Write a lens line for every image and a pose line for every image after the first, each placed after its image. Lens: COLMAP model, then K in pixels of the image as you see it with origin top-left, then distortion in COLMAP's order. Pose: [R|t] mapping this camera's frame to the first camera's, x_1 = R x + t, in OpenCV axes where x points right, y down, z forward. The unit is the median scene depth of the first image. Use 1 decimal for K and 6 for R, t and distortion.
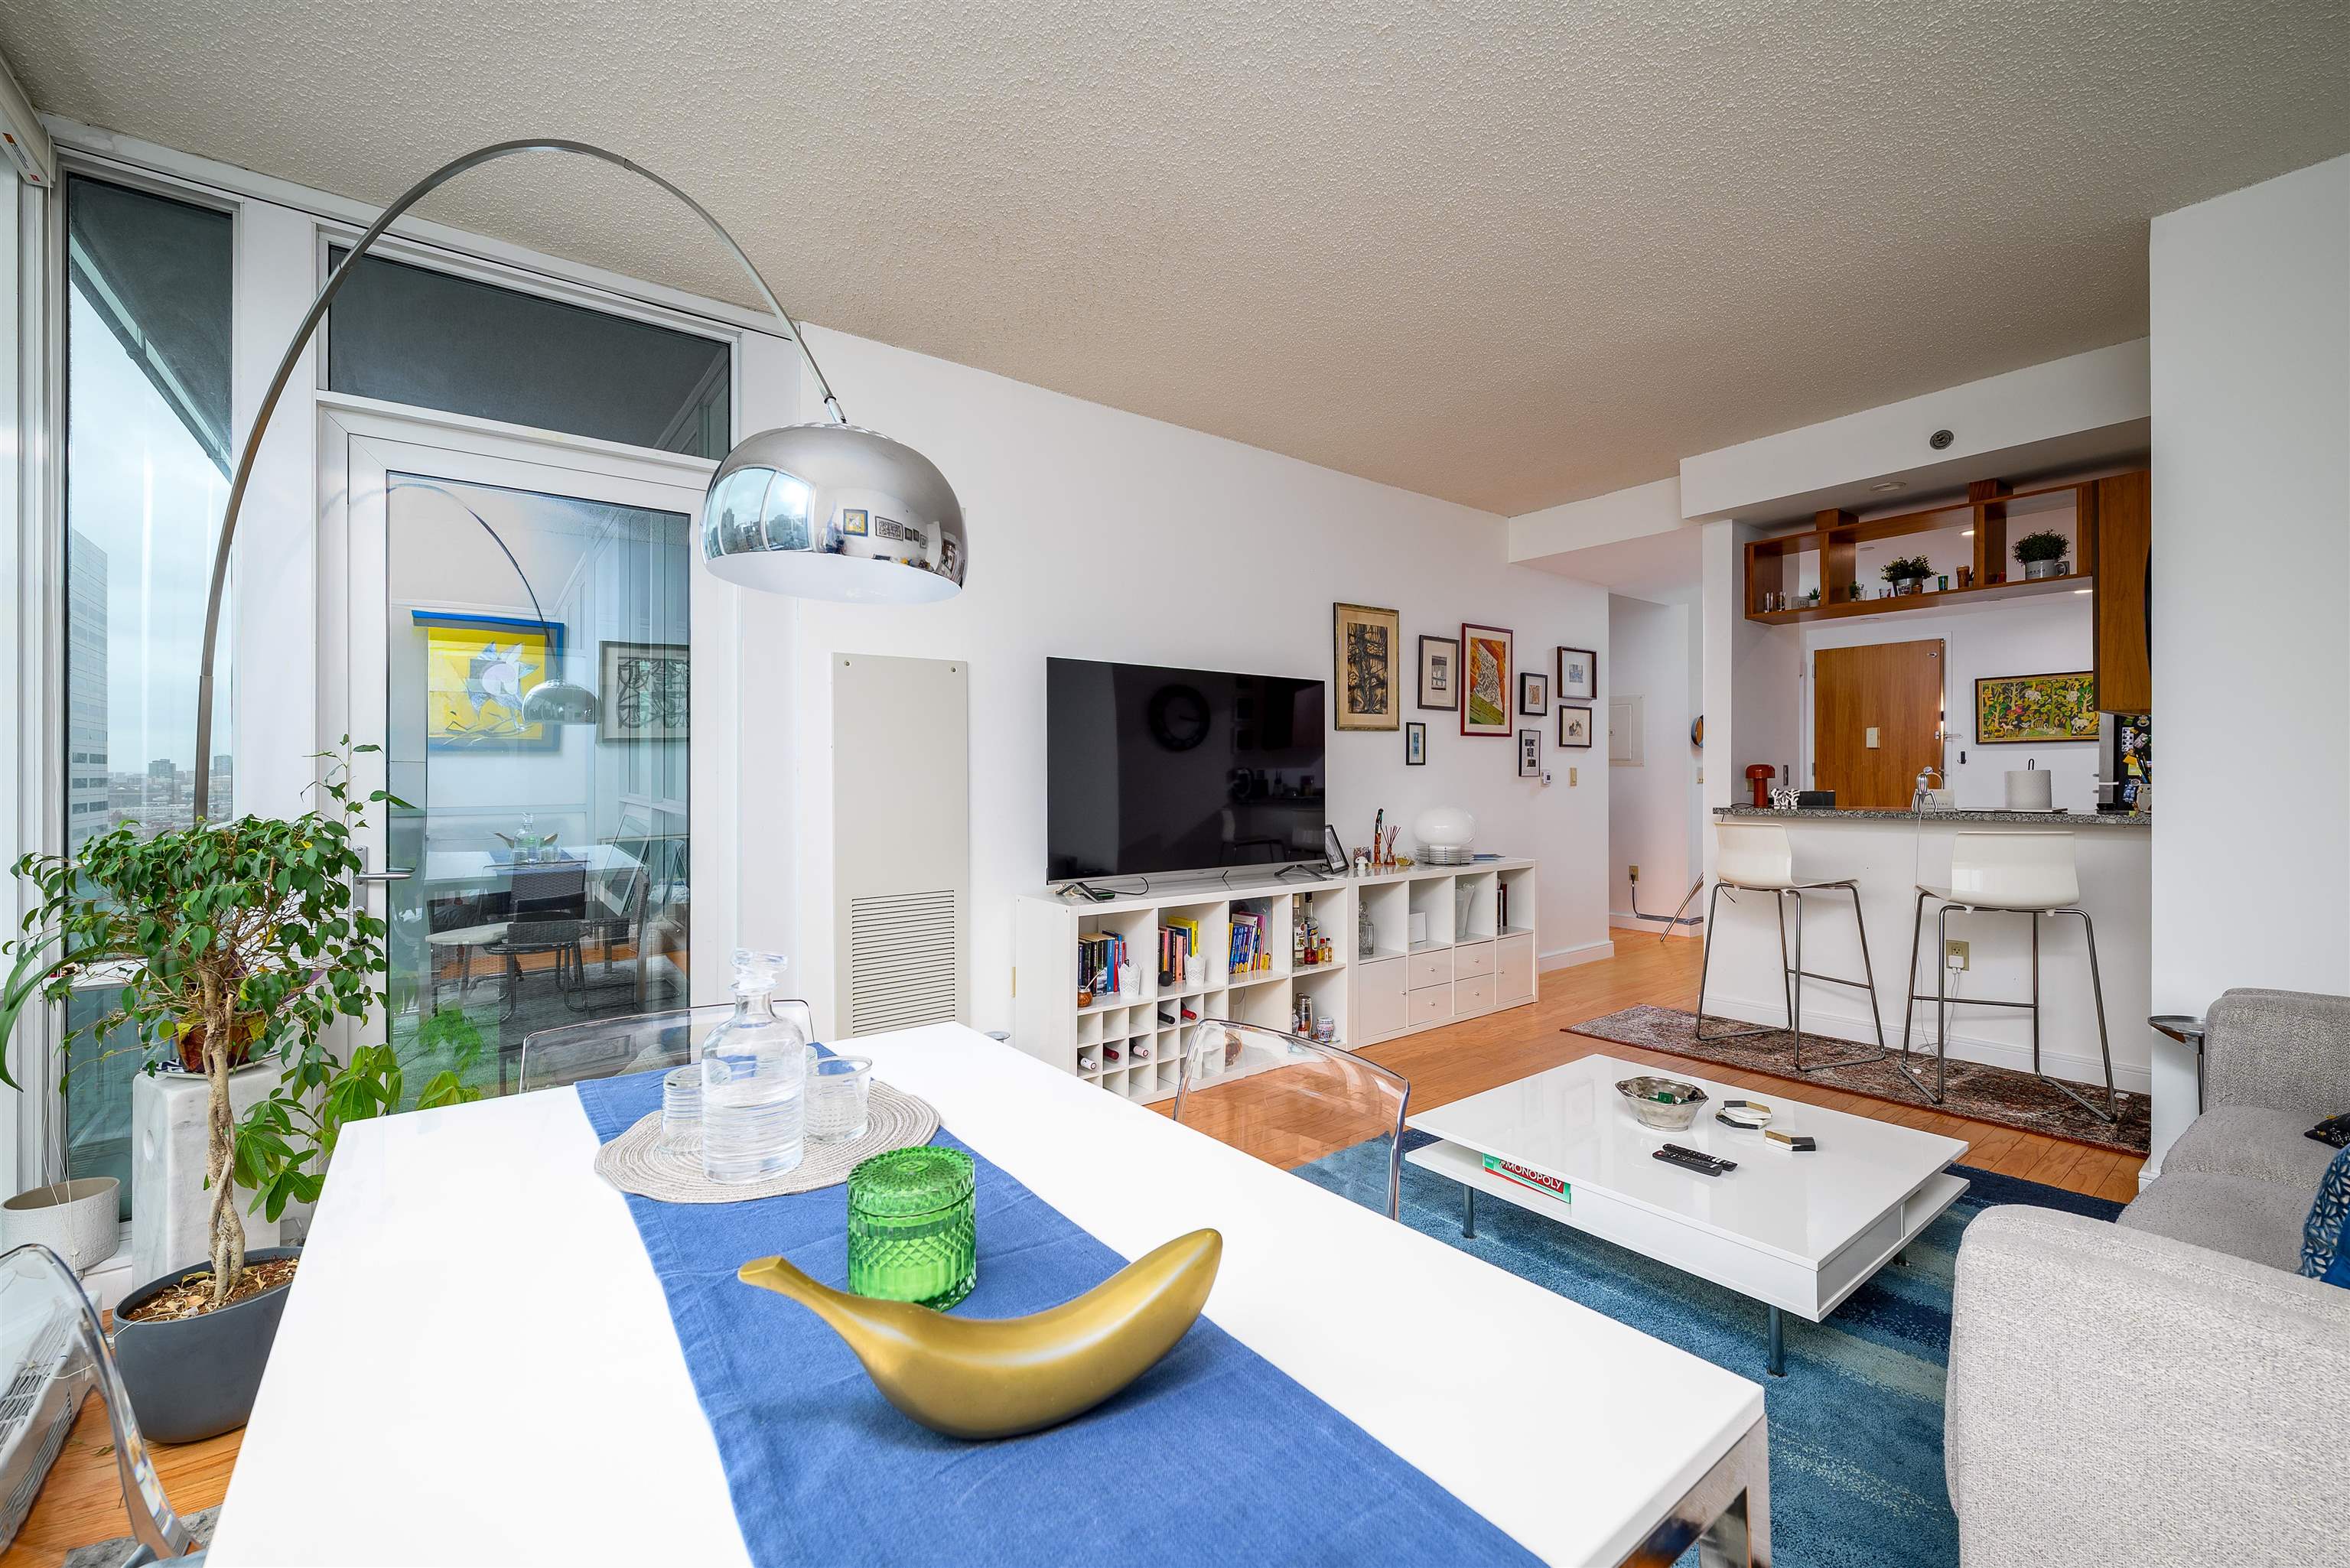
lens RADIAL K [[941.8, 0, 1175.0], [0, 941.8, 784.0], [0, 0, 1]] dist [0.001852, 0.000094]
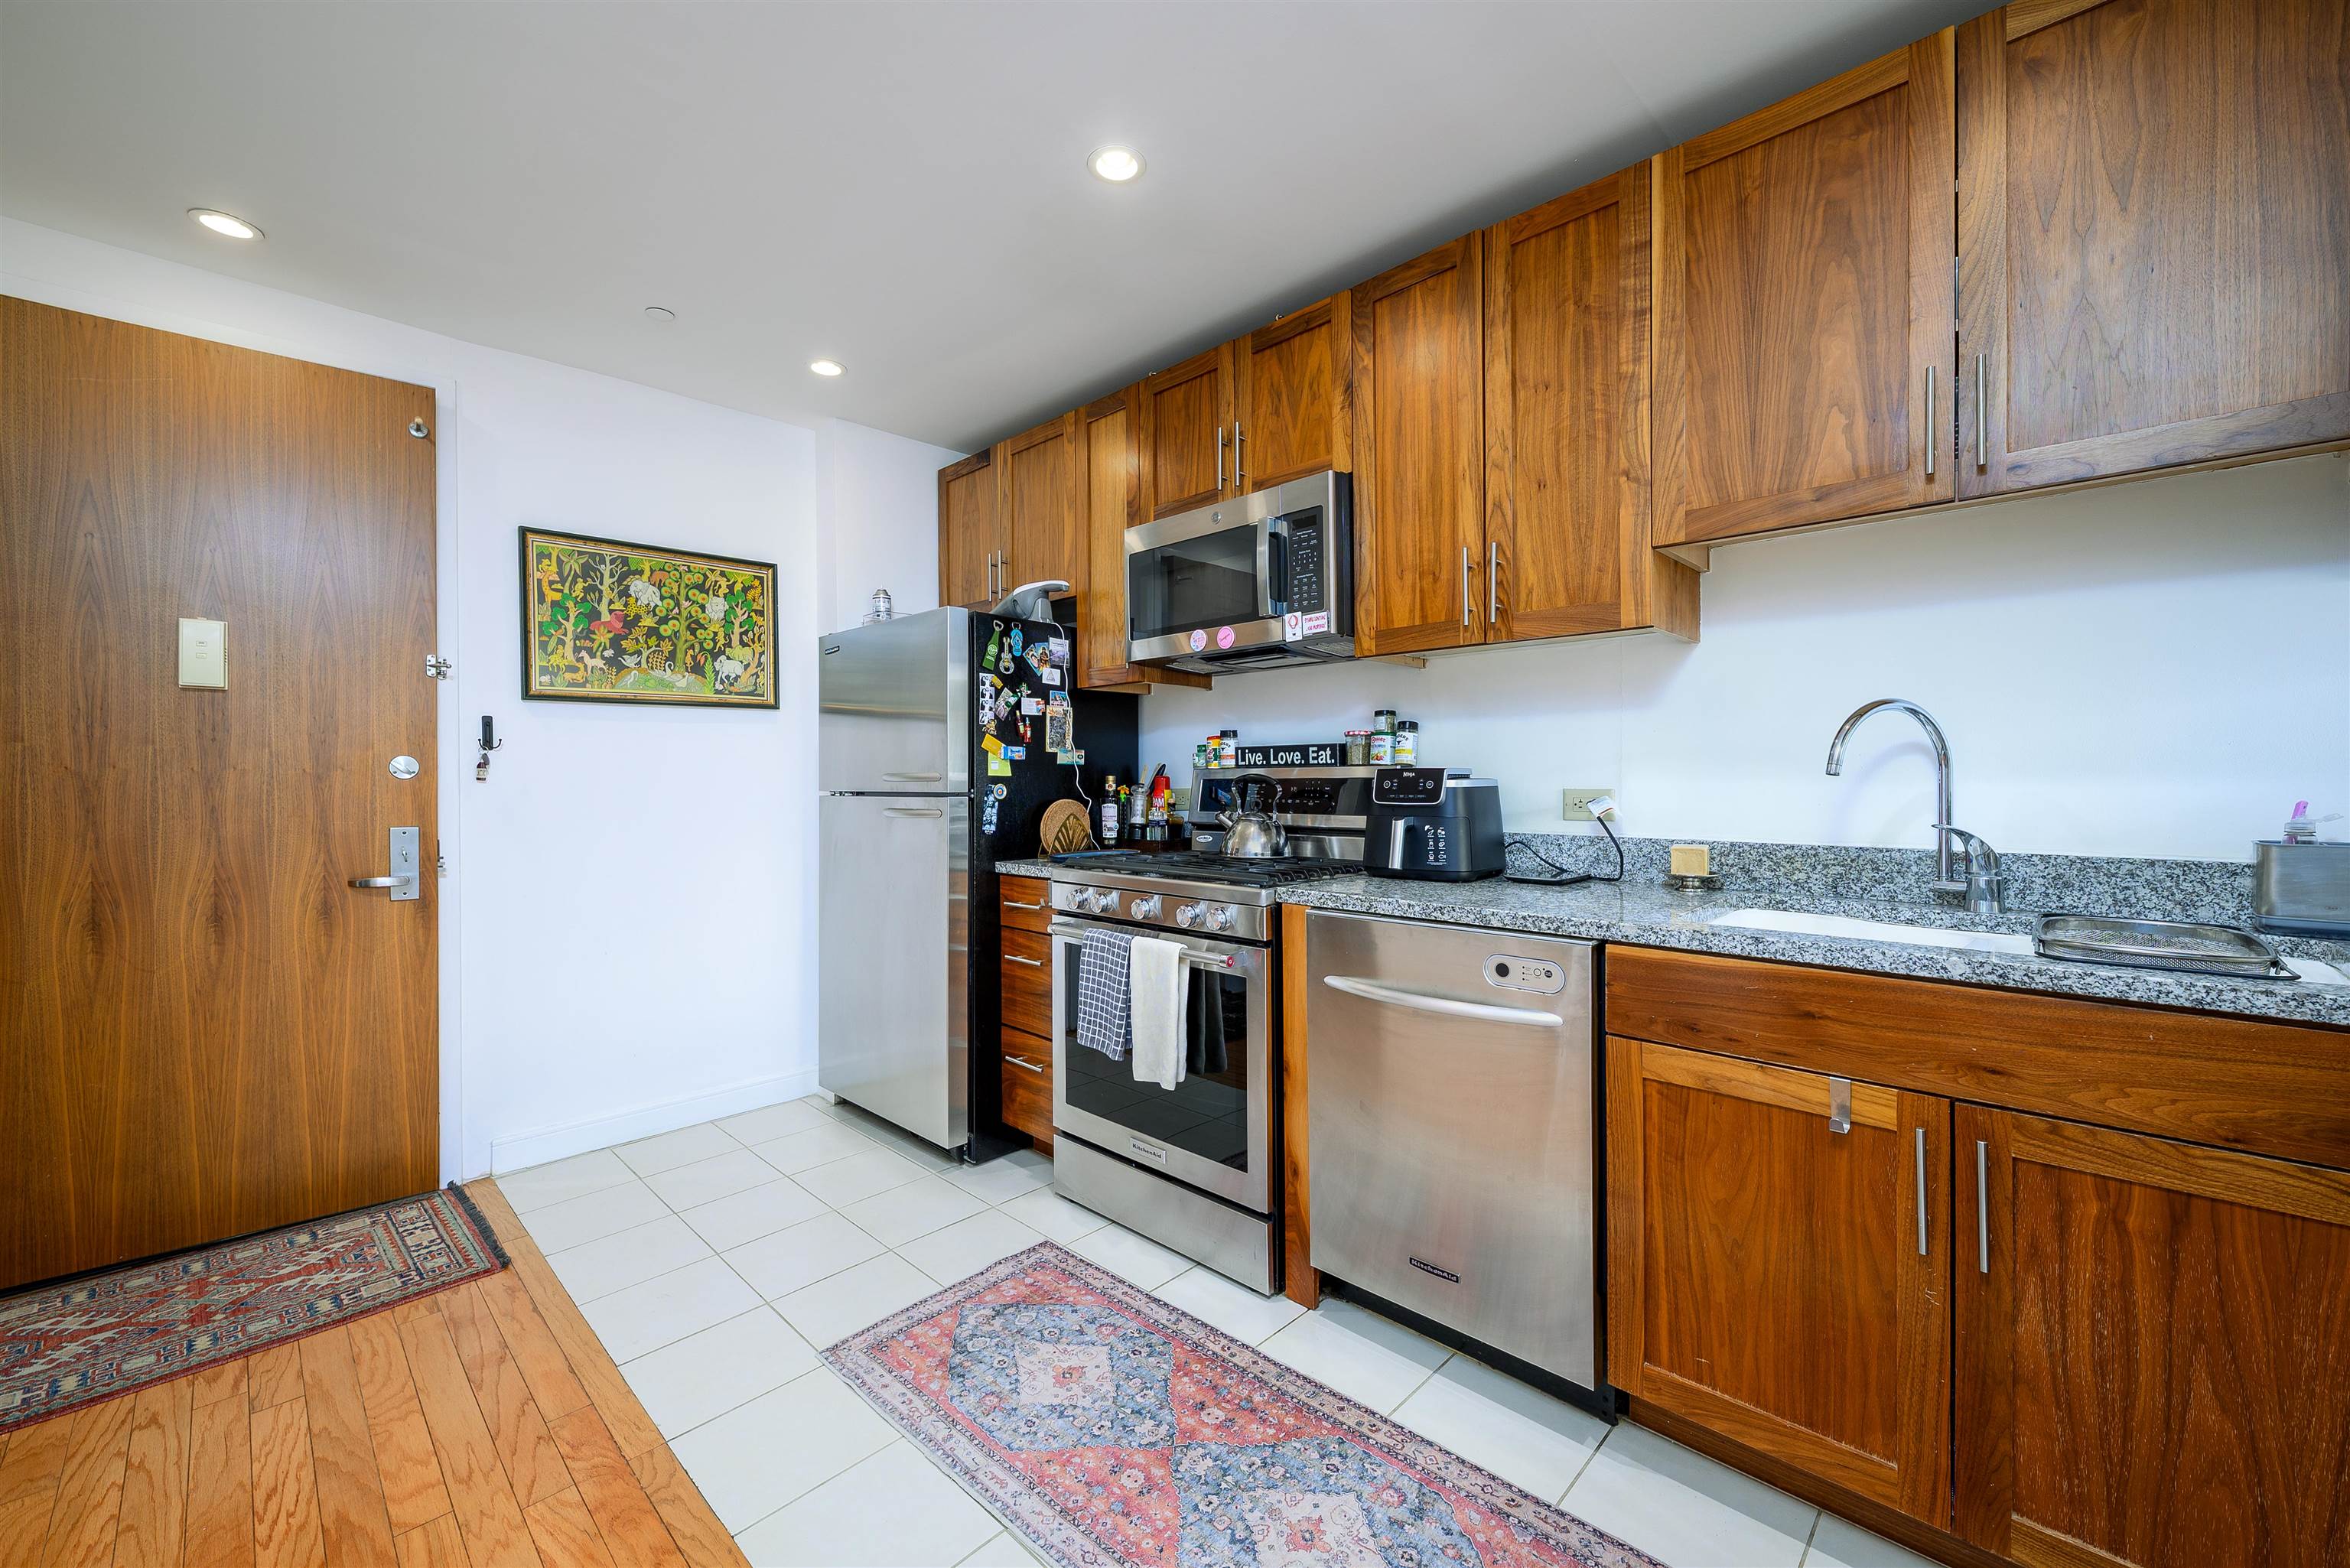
lens RADIAL K [[941.8, 0, 1175.0], [0, 941.8, 784.0], [0, 0, 1]] dist [0.001852, 0.000094]
pose [[-0.131839, -0.000507, 0.991271, 0.469112], [0.018645, 0.999822, 0.002991, -0.004433], [-0.991096, 0.018876, -0.131806, 0.846514]]
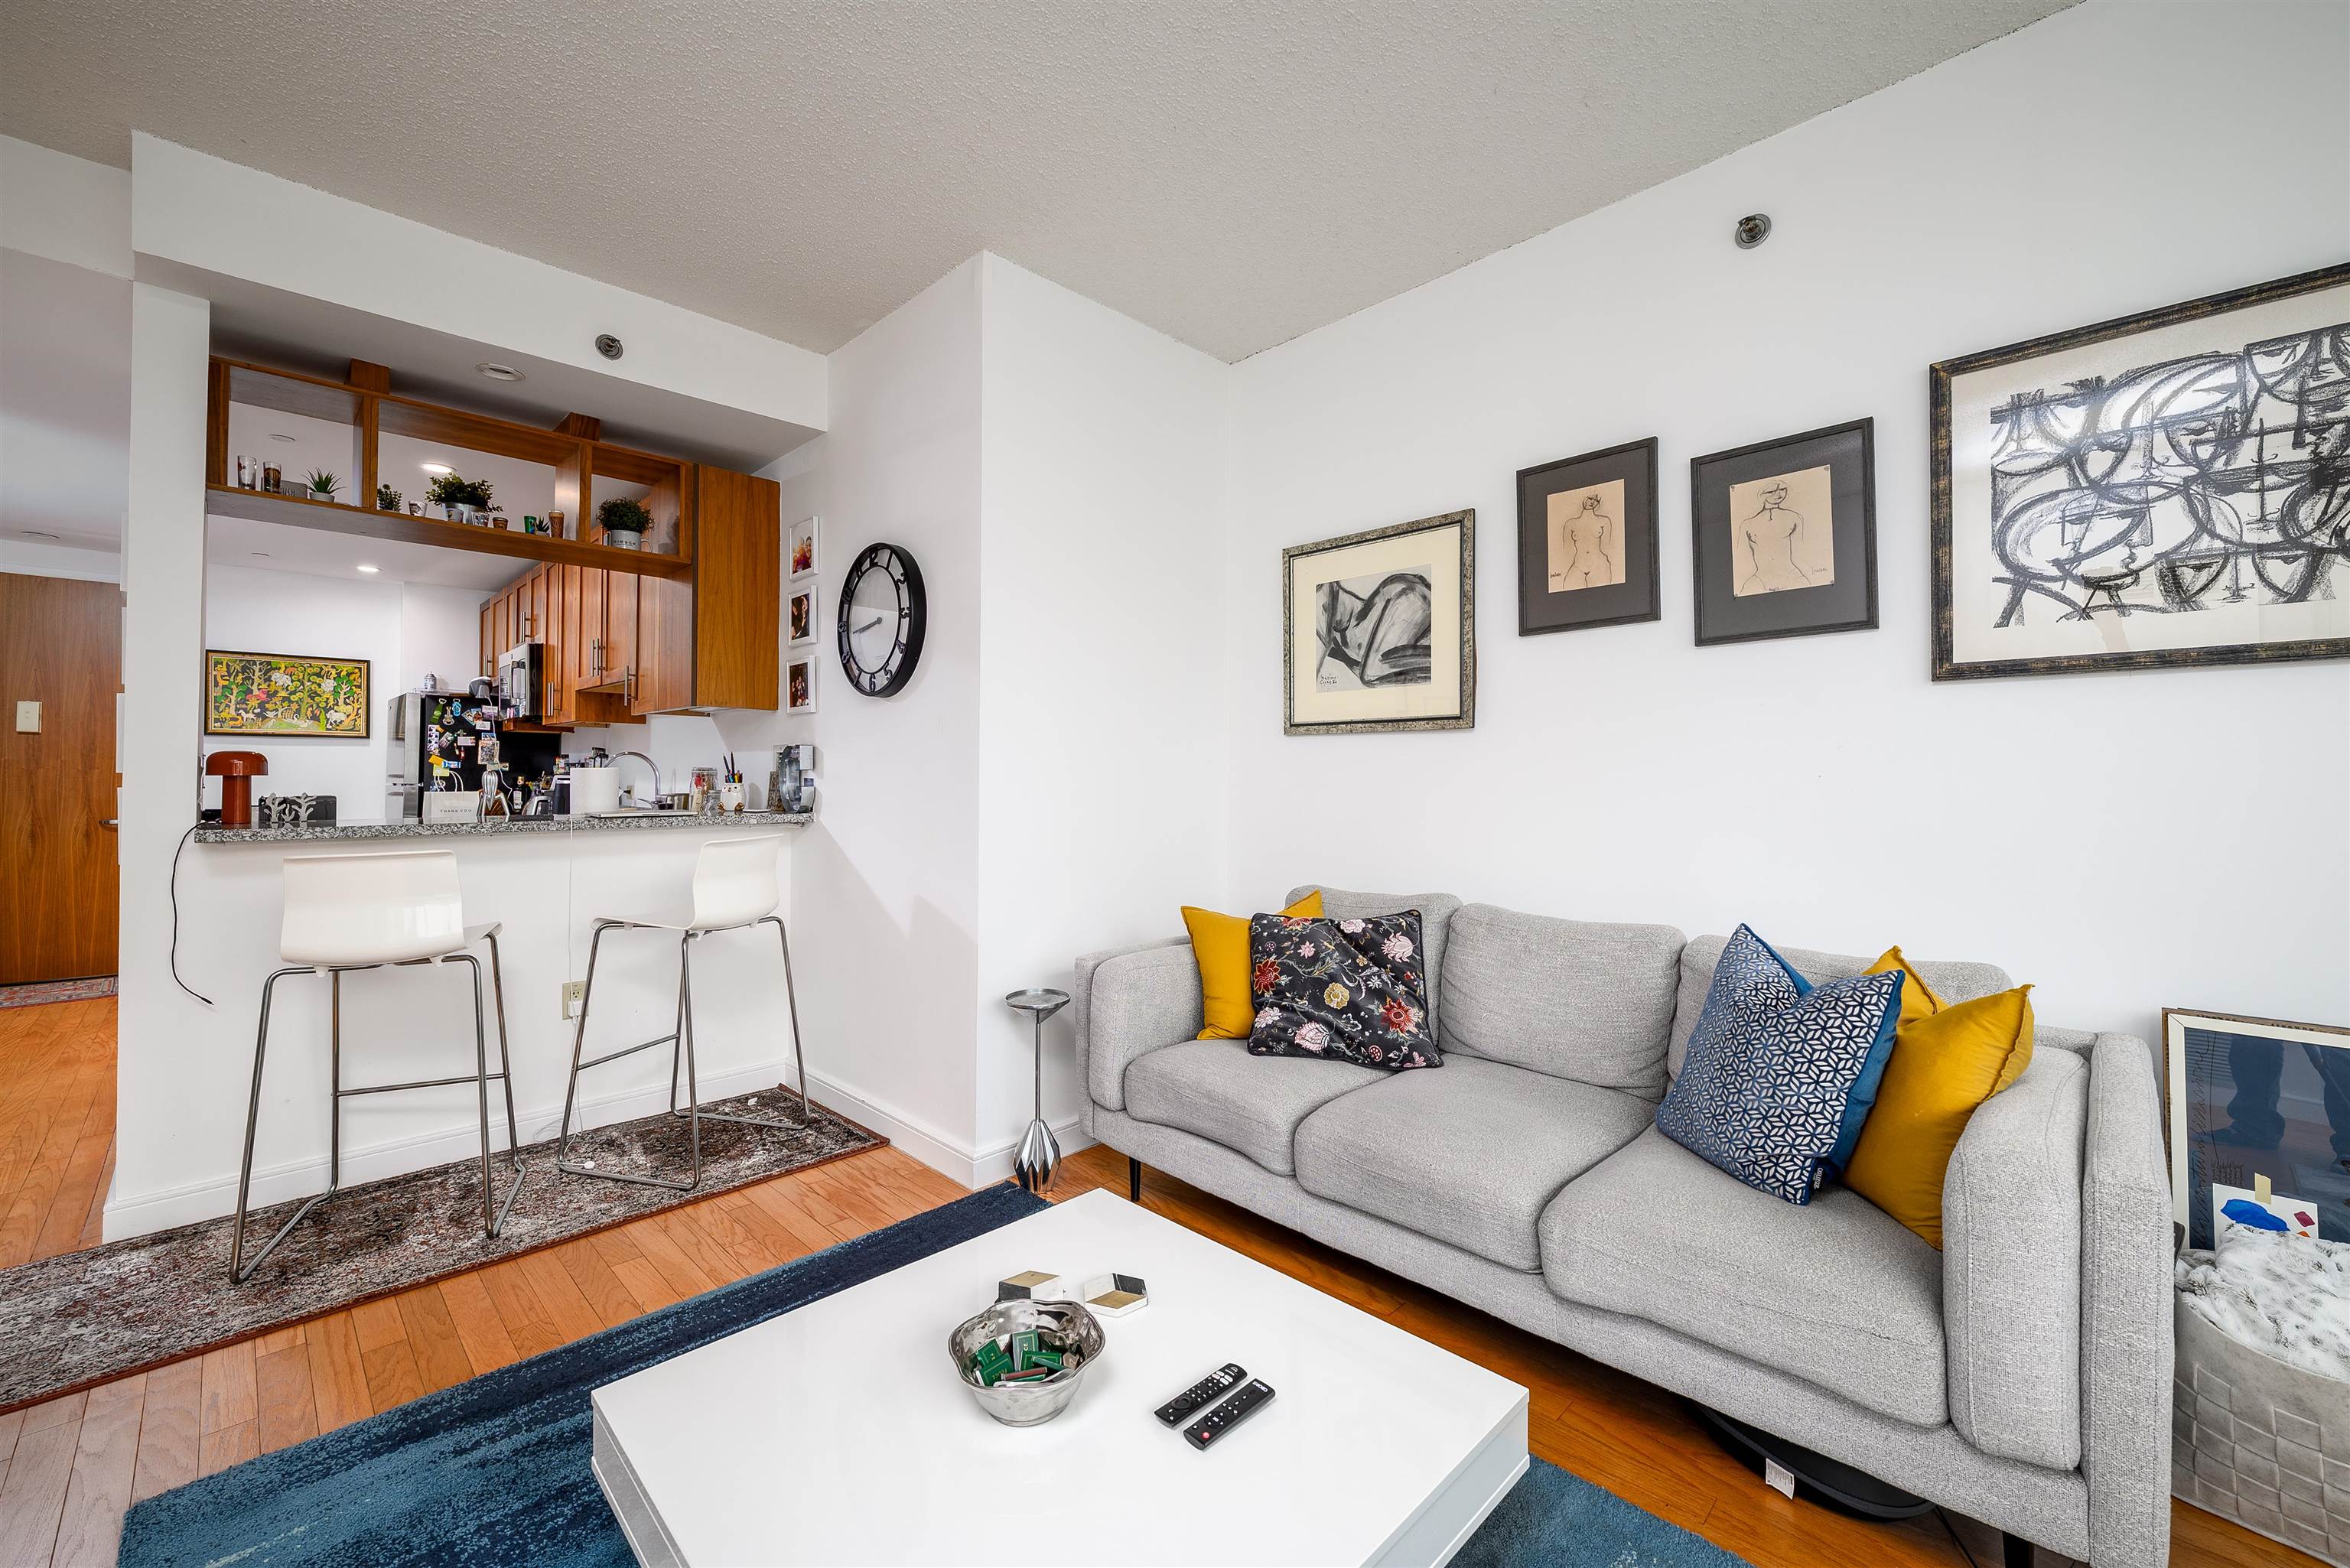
lens RADIAL K [[944.5, 0, 1180.2], [0, 944.5, 764.0], [0, 0, 1]] dist [-0.000373, -0.000204]
pose [[-0.136015, 0.021031, 0.990483, -0.015510], [0.005649, 0.999775, -0.020453, 0.001818], [-0.990691, 0.002813, -0.136103, 0.343642]]
